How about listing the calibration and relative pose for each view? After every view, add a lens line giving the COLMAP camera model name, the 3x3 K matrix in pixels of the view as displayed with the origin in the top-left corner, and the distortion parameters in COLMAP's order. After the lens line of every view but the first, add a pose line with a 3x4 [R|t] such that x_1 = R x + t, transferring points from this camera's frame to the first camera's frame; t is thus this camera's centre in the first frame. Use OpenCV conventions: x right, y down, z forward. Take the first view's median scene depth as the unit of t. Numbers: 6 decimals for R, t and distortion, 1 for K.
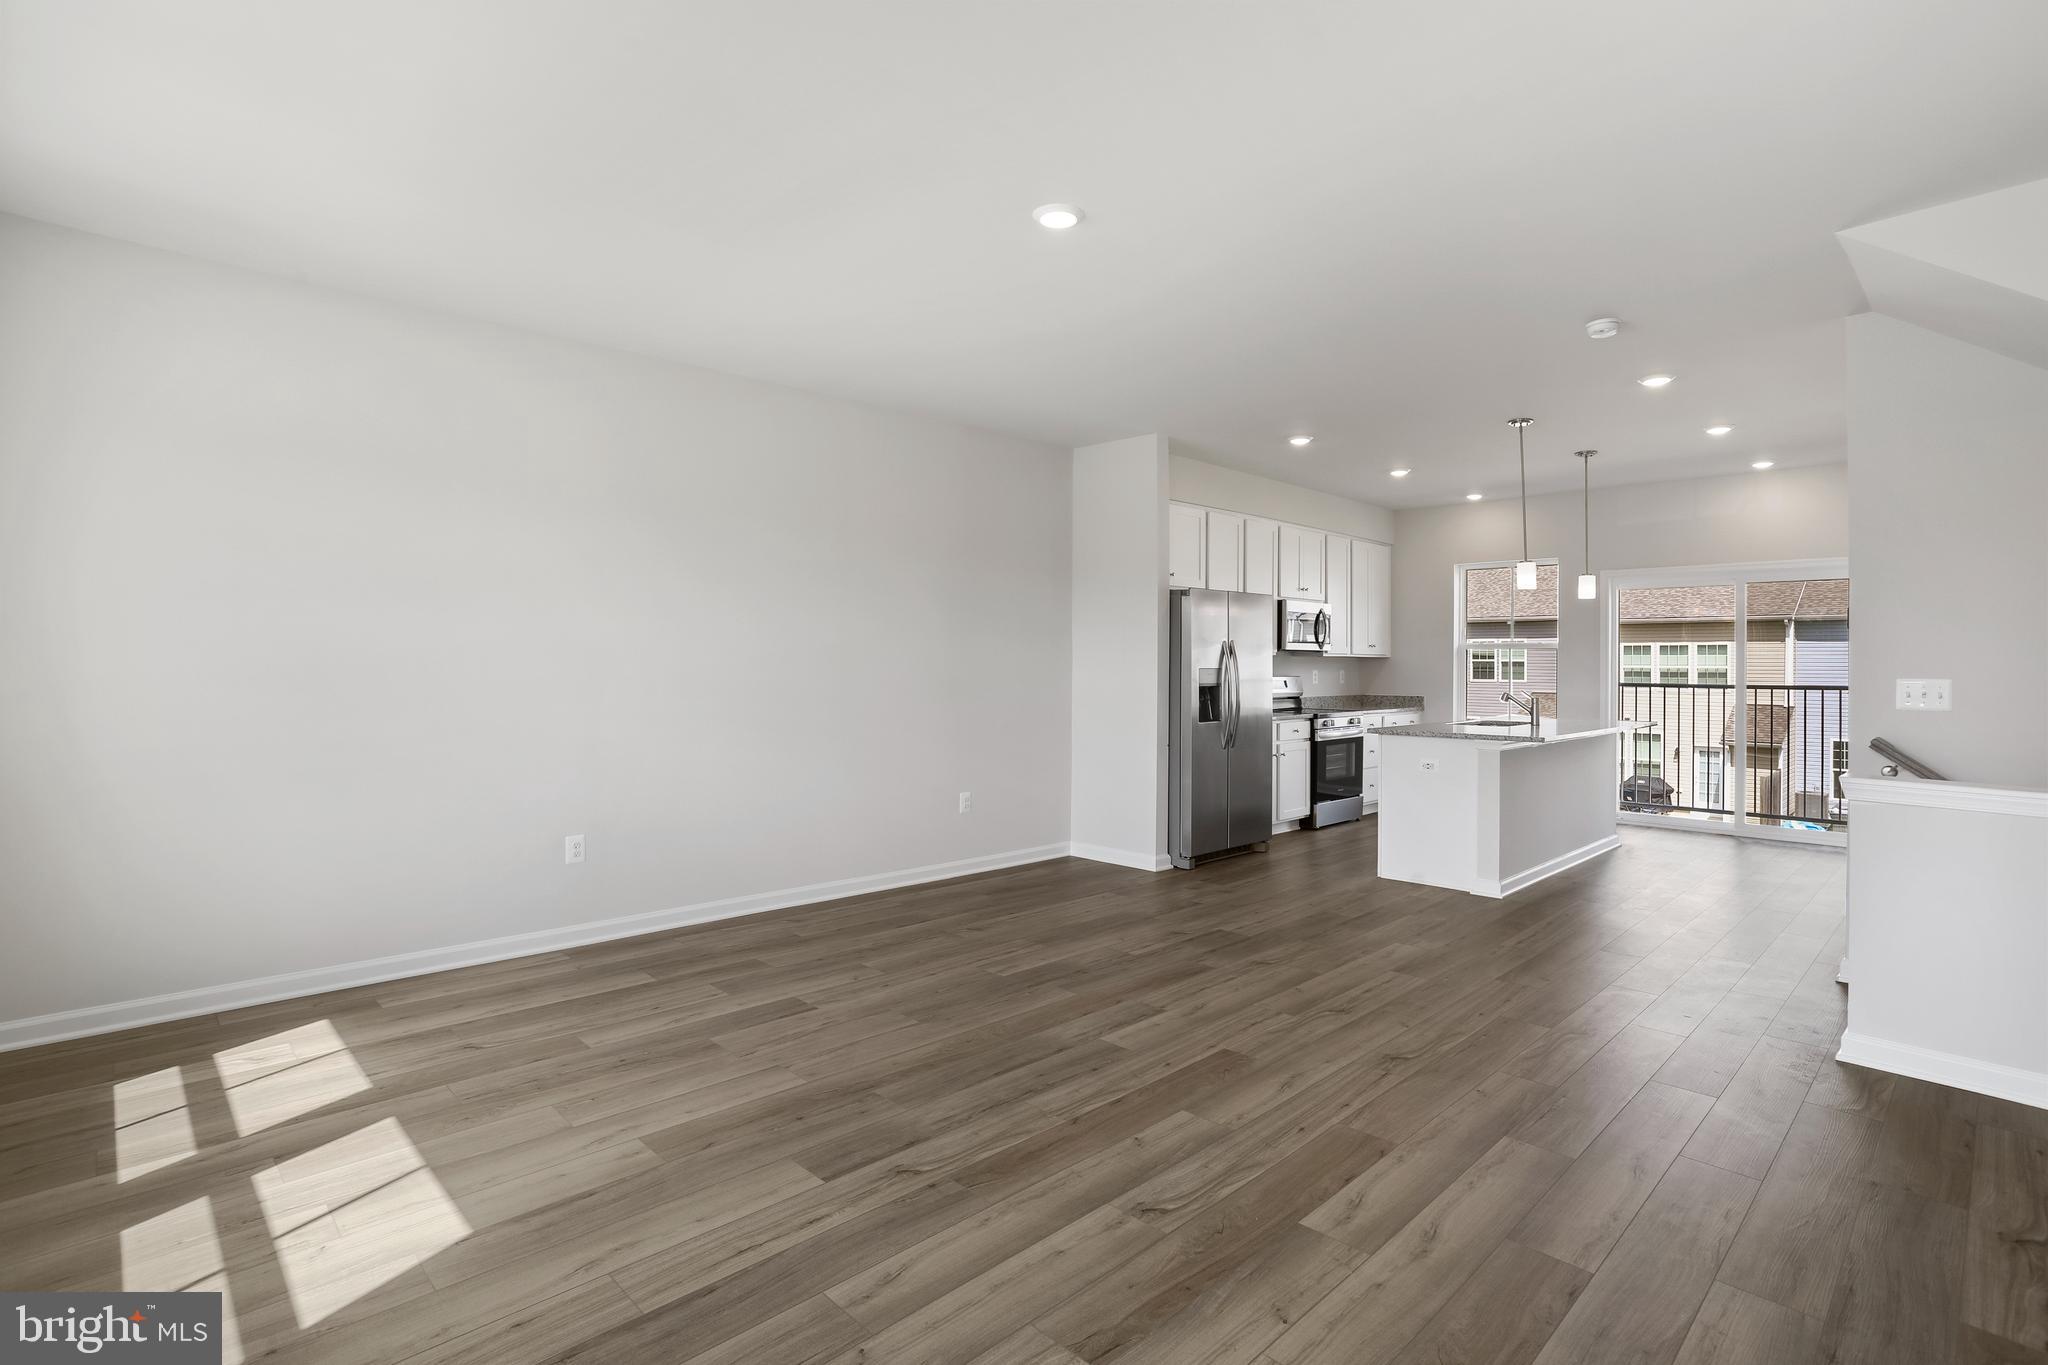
lens RADIAL K [[994.3, 0, 1005.9], [0, 994.3, 683.2], [0, 0, 1]] dist [-0.042587, 0.017739]
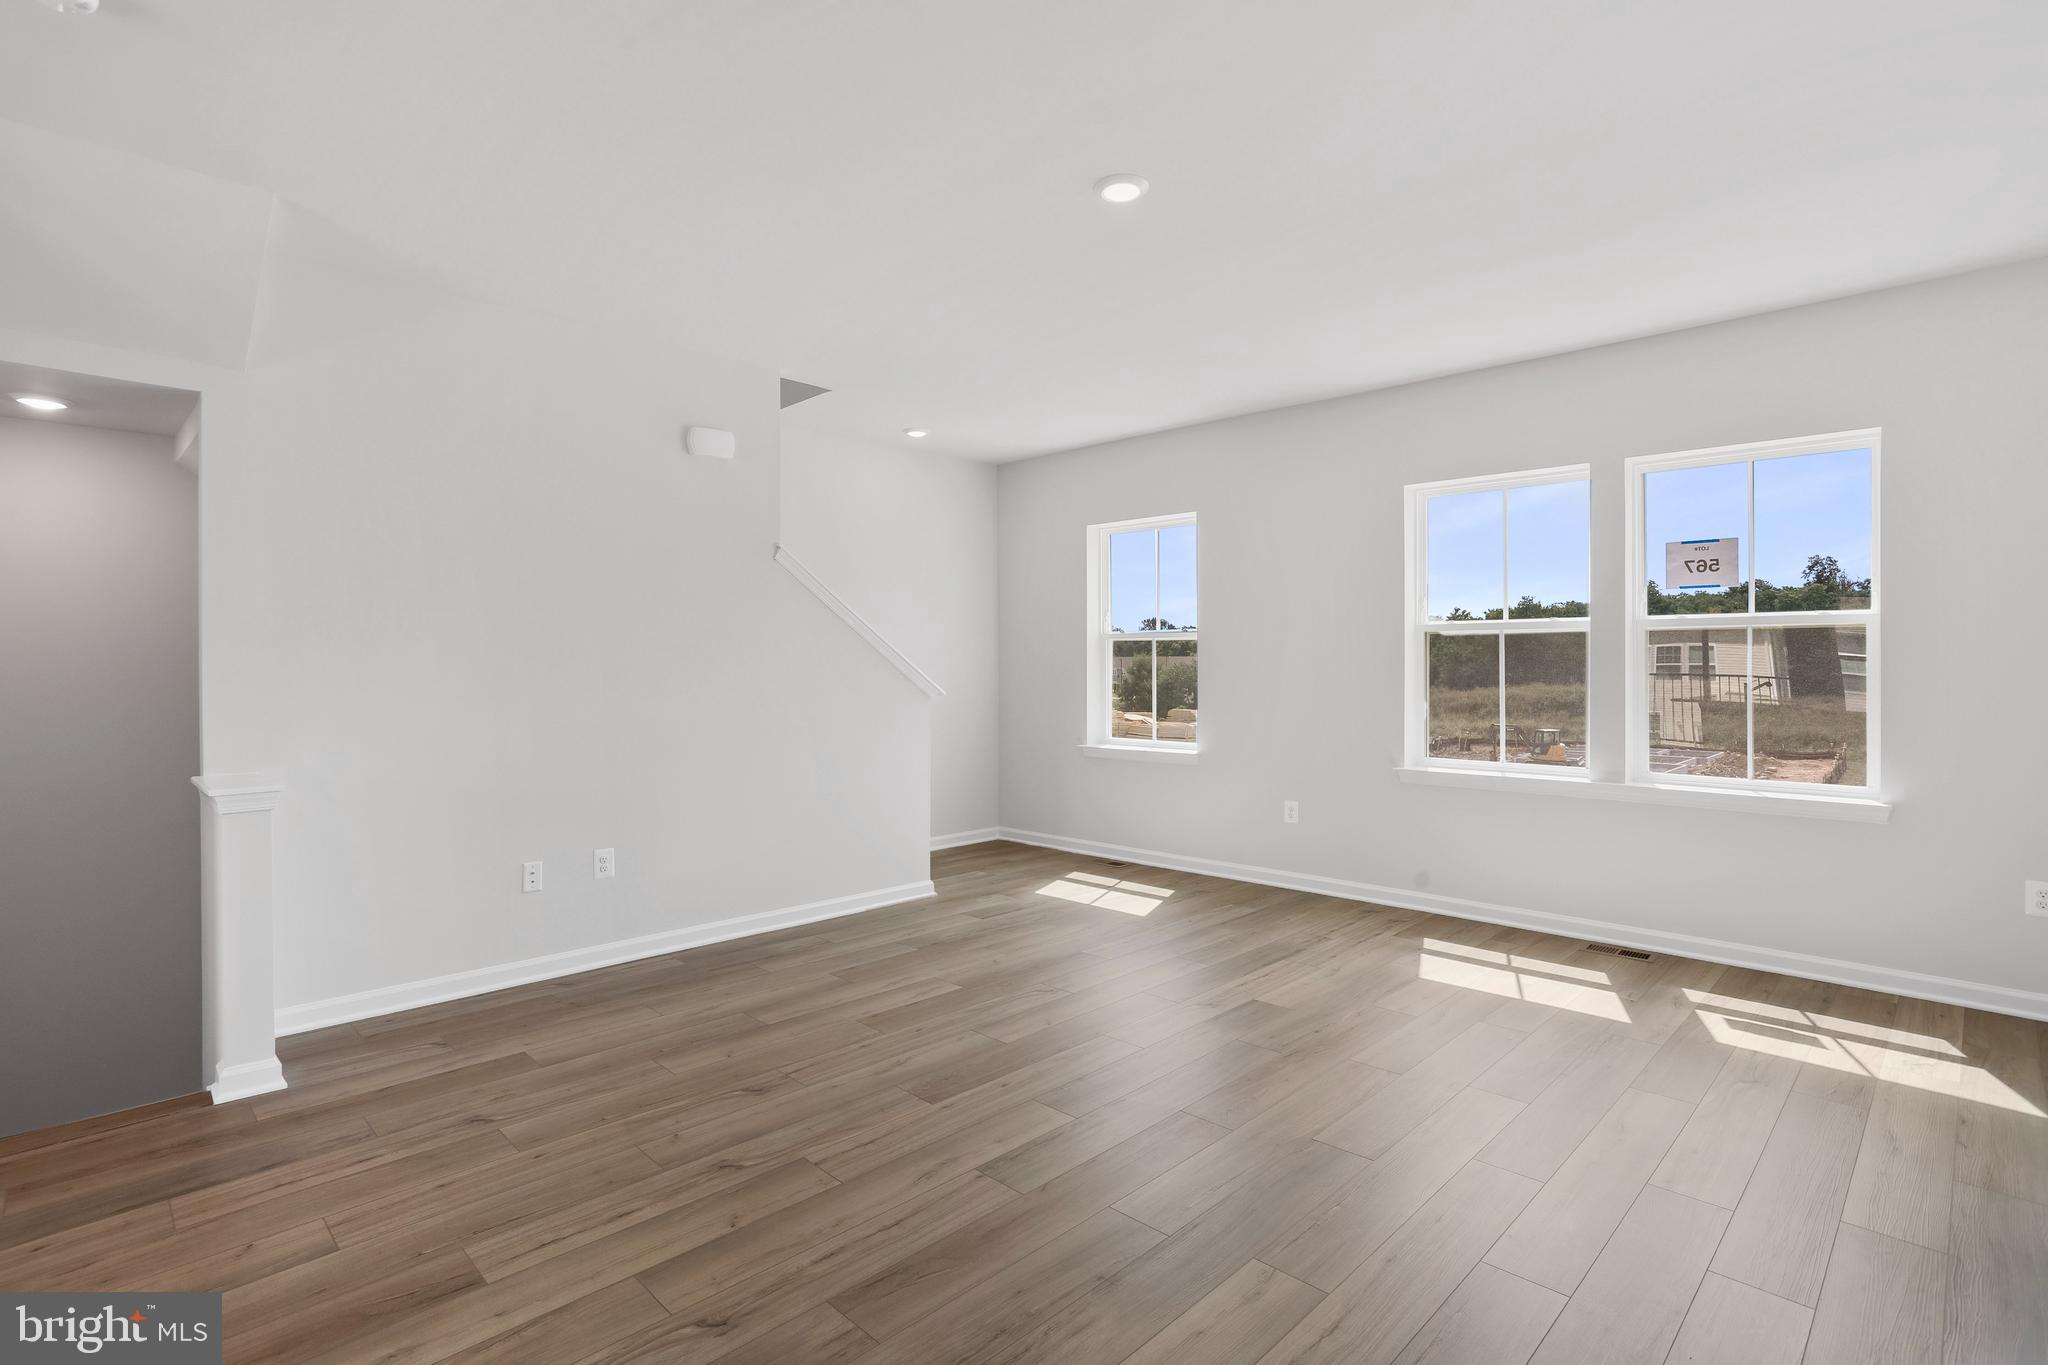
lens RADIAL K [[994.3, 0, 1024.1], [0, 994.3, 667.7], [0, 0, 1]] dist [-0.042587, 0.017739]
pose [[-0.999465, -0.002420, -0.032610, 0.191378], [-0.003192, 0.999715, 0.023650, -0.043279], [0.032544, 0.023742, -0.999188, 2.101561]]
